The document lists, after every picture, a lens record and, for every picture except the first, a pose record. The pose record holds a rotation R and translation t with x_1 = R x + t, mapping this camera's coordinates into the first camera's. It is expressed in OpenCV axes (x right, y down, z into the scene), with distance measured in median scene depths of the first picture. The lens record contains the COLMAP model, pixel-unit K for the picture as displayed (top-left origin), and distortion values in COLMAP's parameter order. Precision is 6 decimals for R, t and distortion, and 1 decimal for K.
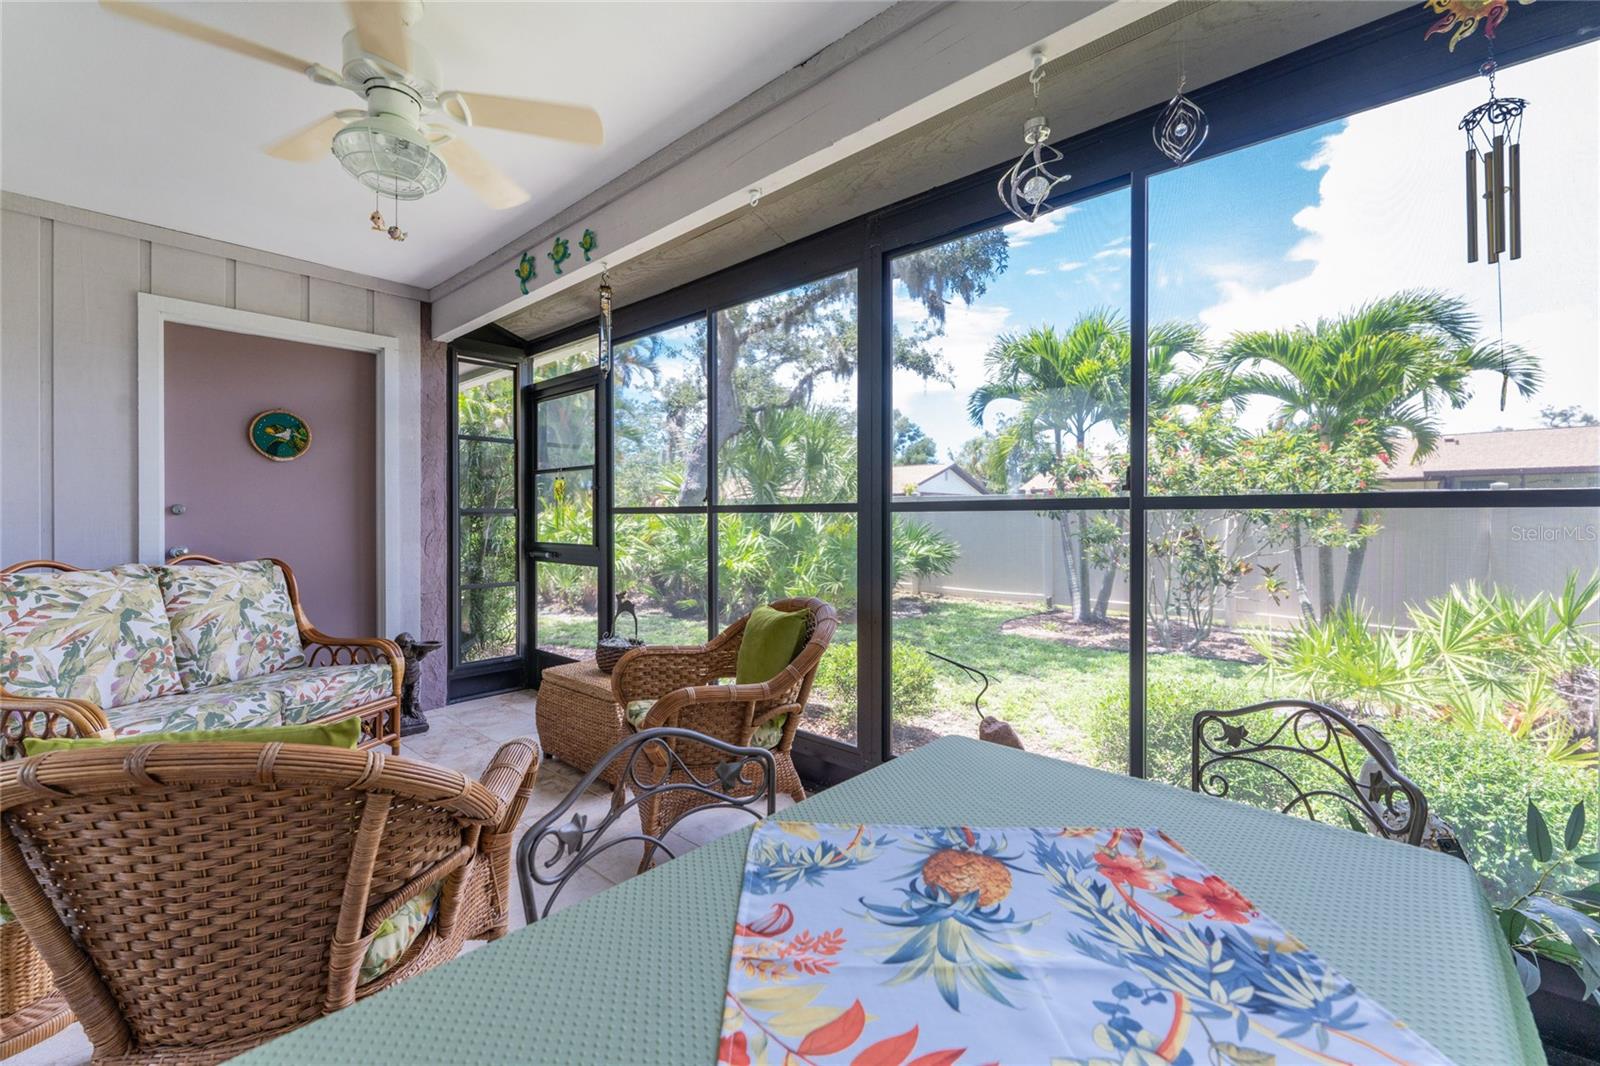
lens RADIAL K [[647.0, 0, 802.0], [0, 647.0, 542.6], [0, 0, 1]] dist [0.002758, -0.000068]
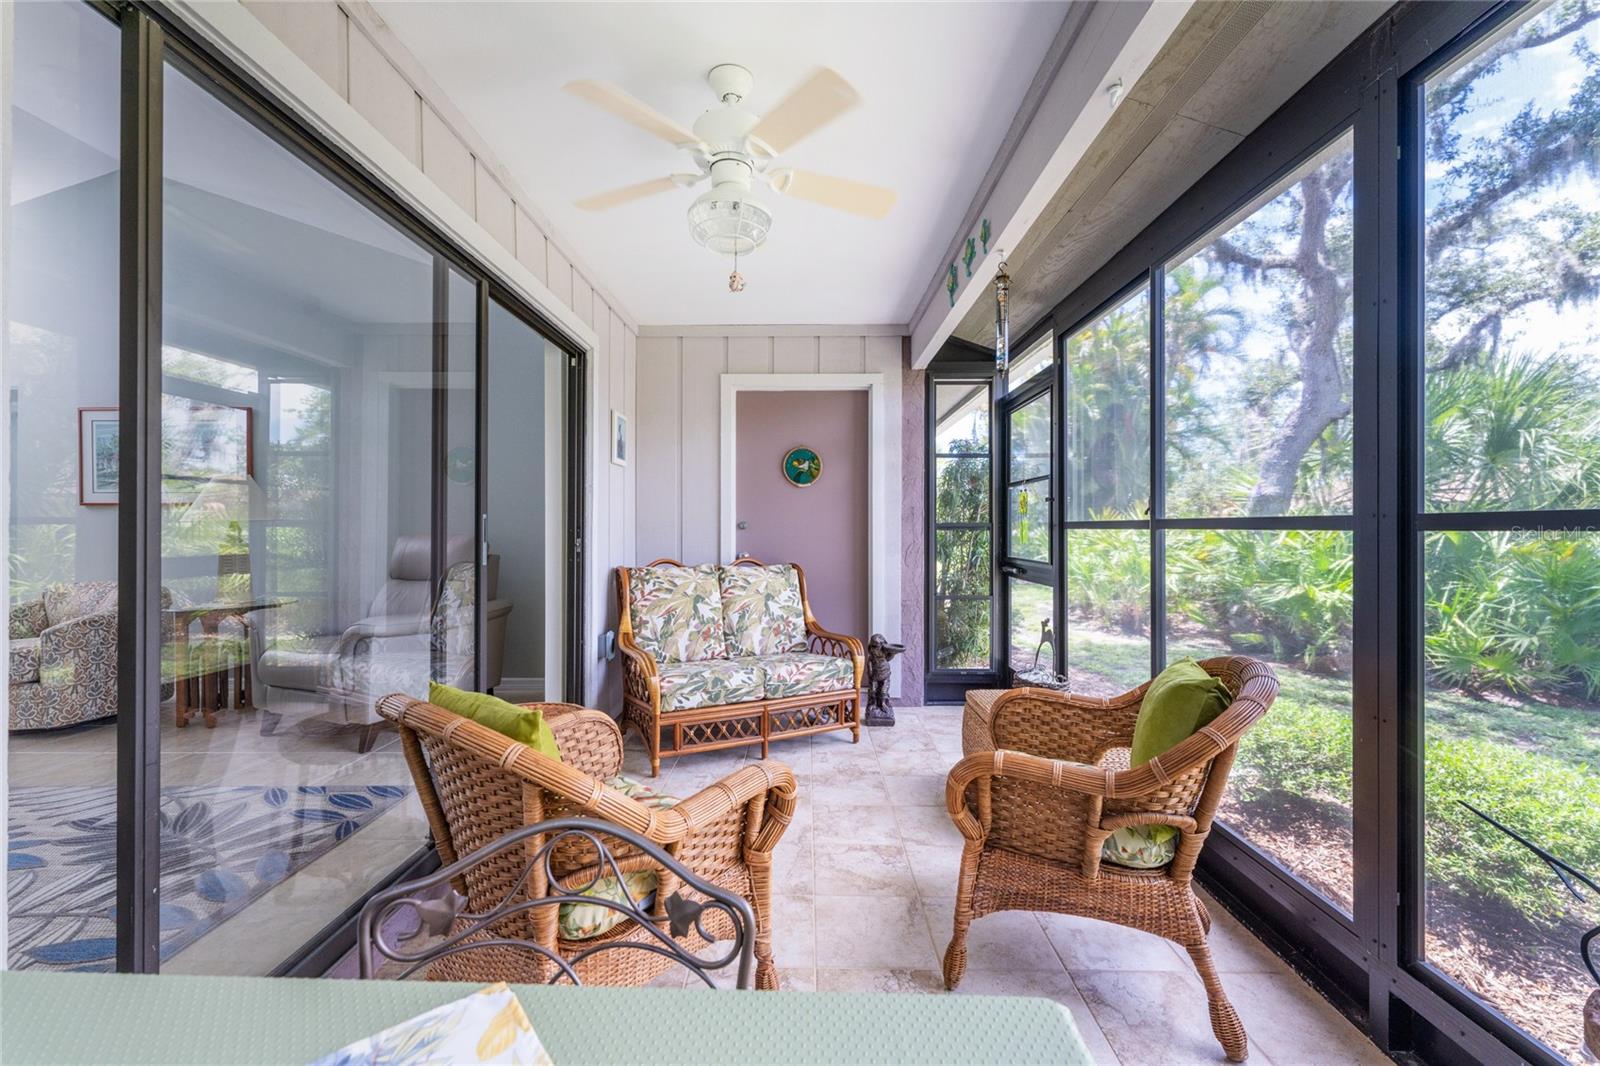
lens RADIAL K [[647.0, 0, 802.0], [0, 647.0, 542.6], [0, 0, 1]] dist [0.002758, -0.000068]
pose [[0.666261, 0.018589, -0.745487, 0.146135], [-0.030746, 0.999524, -0.002555, -0.013826], [0.745084, 0.024623, 0.666516, 0.164357]]
